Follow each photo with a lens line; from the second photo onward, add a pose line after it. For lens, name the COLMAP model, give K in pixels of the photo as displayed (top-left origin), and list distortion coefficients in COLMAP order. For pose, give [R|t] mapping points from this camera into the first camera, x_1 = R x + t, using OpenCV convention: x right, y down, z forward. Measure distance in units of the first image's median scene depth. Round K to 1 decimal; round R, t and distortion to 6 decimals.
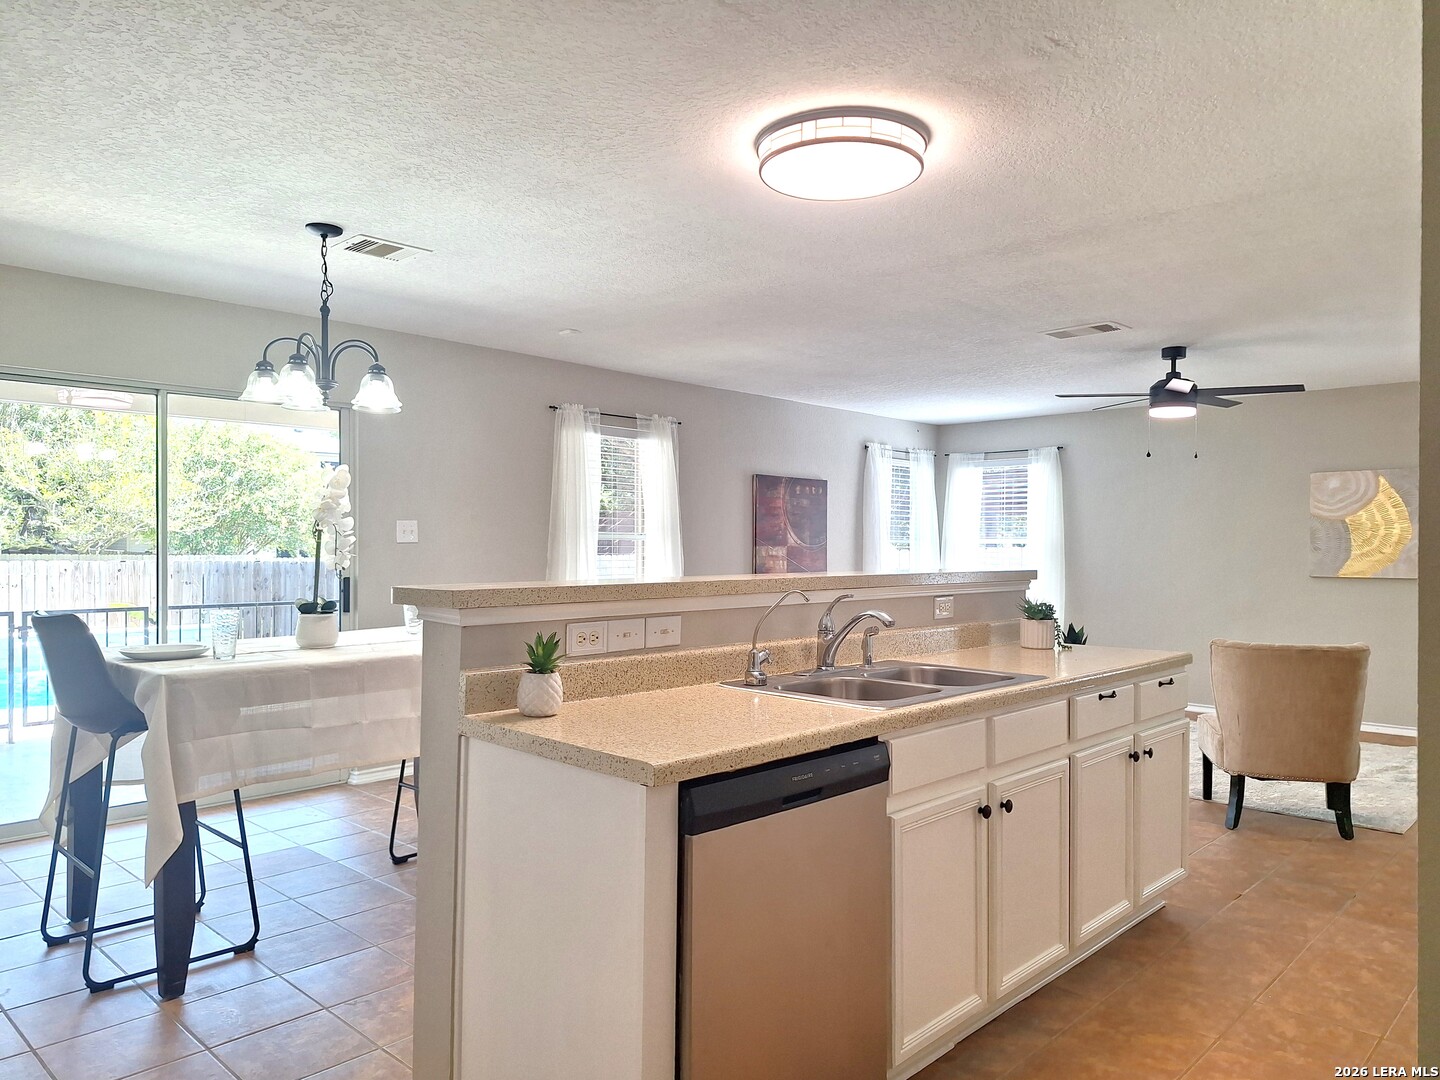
lens RADIAL K [[999.9, 0, 720.0], [0, 999.9, 540.0], [0, 0, 1]] dist [0.080636, -0.108042]
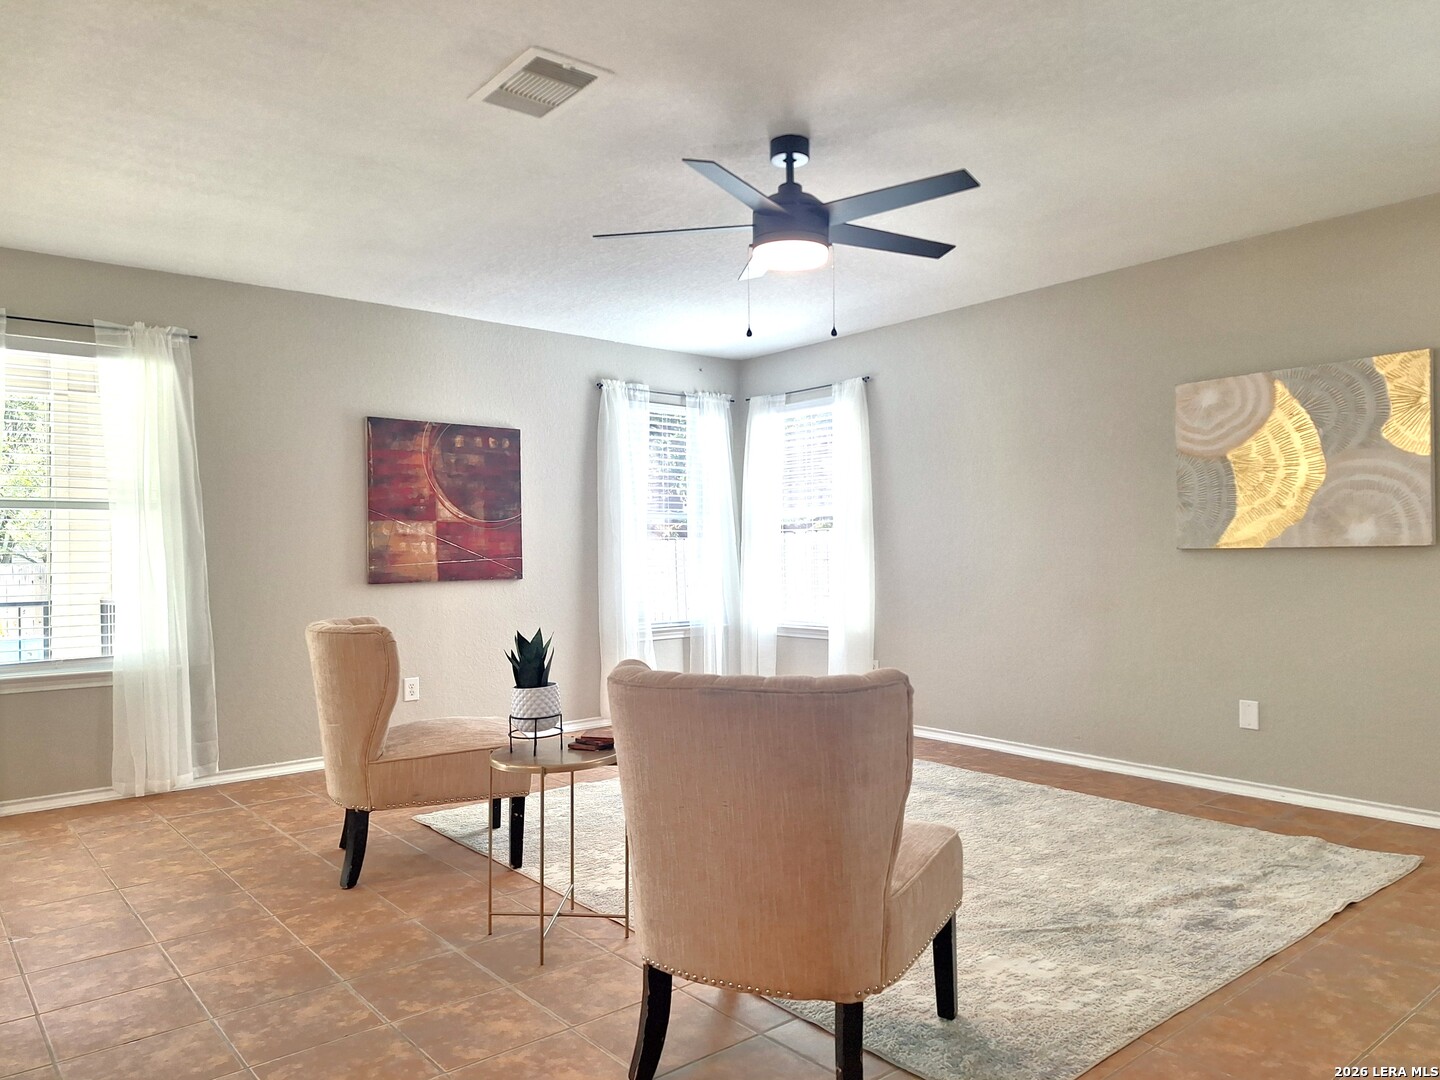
lens RADIAL K [[999.9, 0, 720.0], [0, 999.9, 540.0], [0, 0, 1]] dist [0.080636, -0.108042]
pose [[0.994067, -0.018308, -0.107216, 0.366553], [0.017846, 0.999827, -0.005274, 0.028734], [0.107294, 0.003330, 0.994222, 0.344260]]
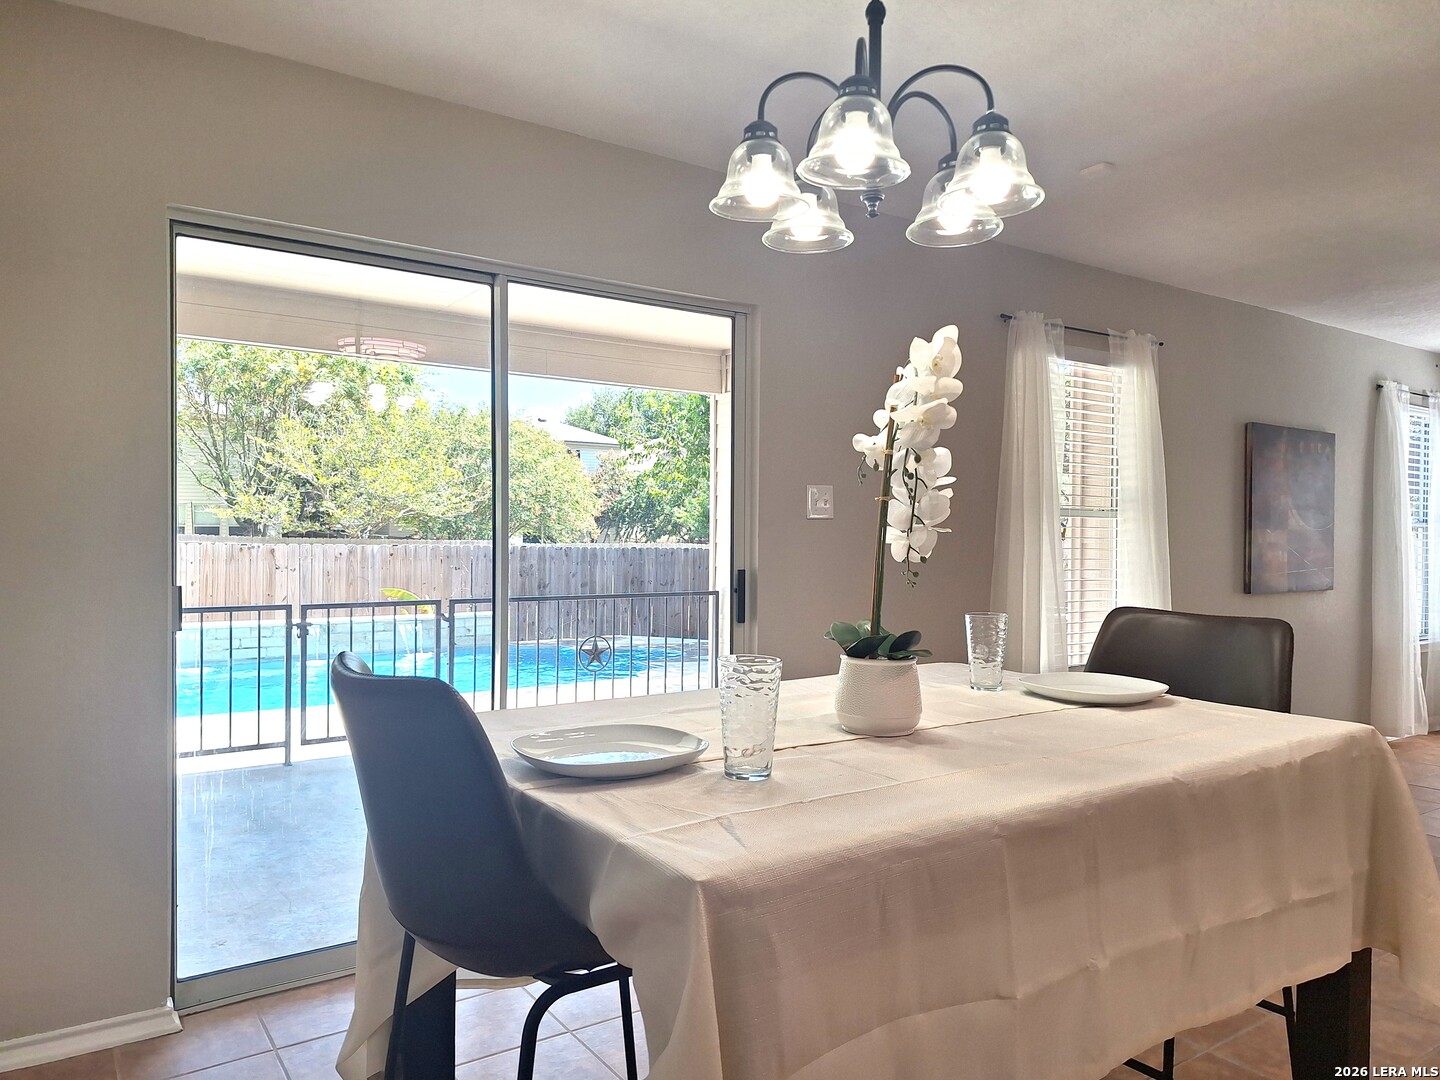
lens RADIAL K [[999.9, 0, 720.0], [0, 999.9, 540.0], [0, 0, 1]] dist [0.080636, -0.108042]
pose [[0.978313, 0.005318, -0.207065, -0.182024], [-0.002823, 0.999920, 0.012341, 0.006880], [0.207114, -0.011489, 0.978249, 0.261834]]
